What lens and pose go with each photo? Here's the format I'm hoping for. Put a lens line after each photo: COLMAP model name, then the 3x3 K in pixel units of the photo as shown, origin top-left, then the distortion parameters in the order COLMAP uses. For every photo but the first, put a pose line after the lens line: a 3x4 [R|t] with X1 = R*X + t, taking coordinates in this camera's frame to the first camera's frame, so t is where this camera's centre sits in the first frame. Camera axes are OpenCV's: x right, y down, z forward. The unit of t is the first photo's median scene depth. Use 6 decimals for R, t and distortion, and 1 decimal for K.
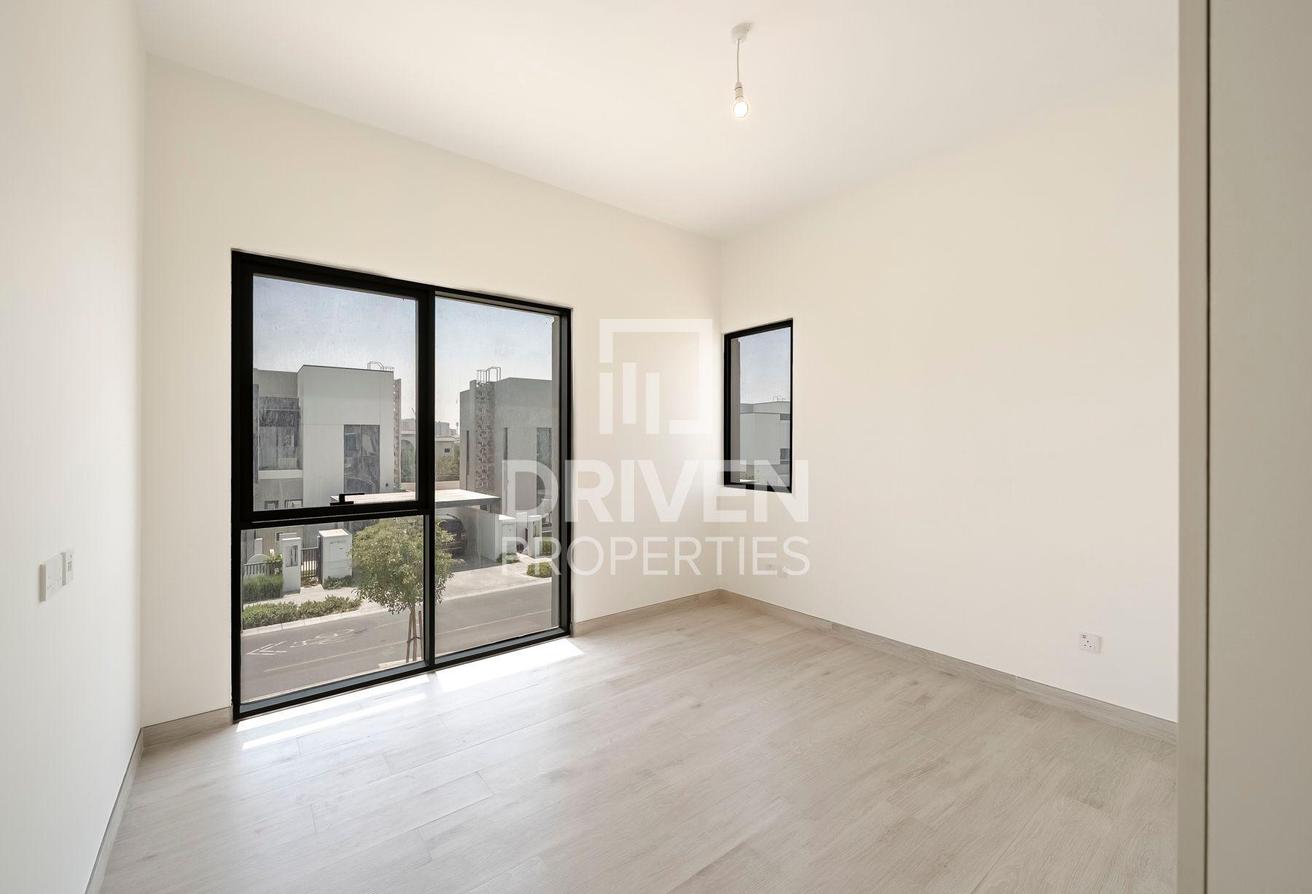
lens RADIAL K [[544.9, 0, 657.0], [0, 544.9, 435.8], [0, 0, 1]] dist [0.007431, 0.000072]
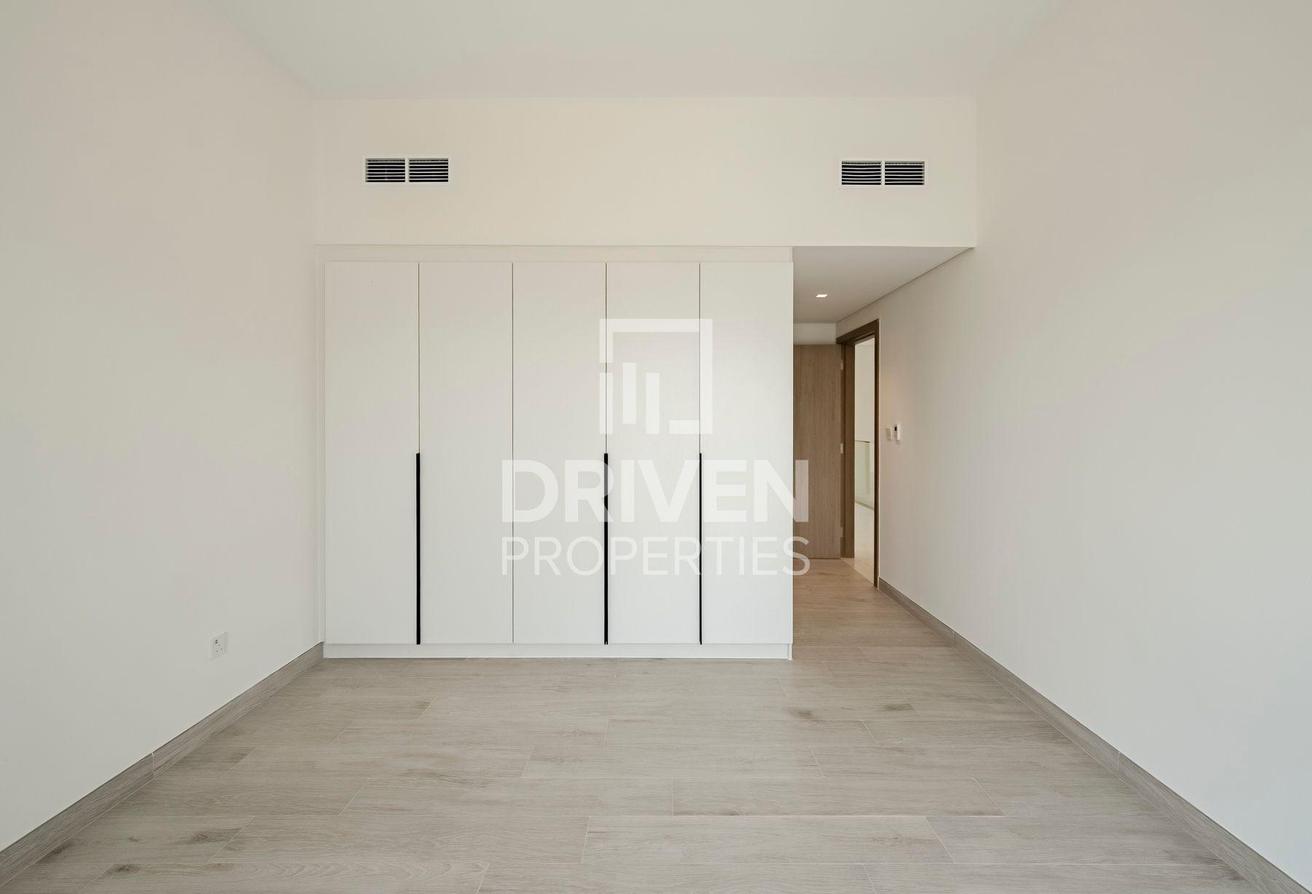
lens RADIAL K [[520.1, 0, 655.2], [0, 520.1, 439.1], [0, 0, 1]] dist [0.003253, -0.000187]
pose [[-0.787573, -0.017386, 0.615975, -0.271876], [-0.013705, 0.999849, 0.010699, 0.028011], [-0.616068, -0.000016, -0.787693, 1.237449]]
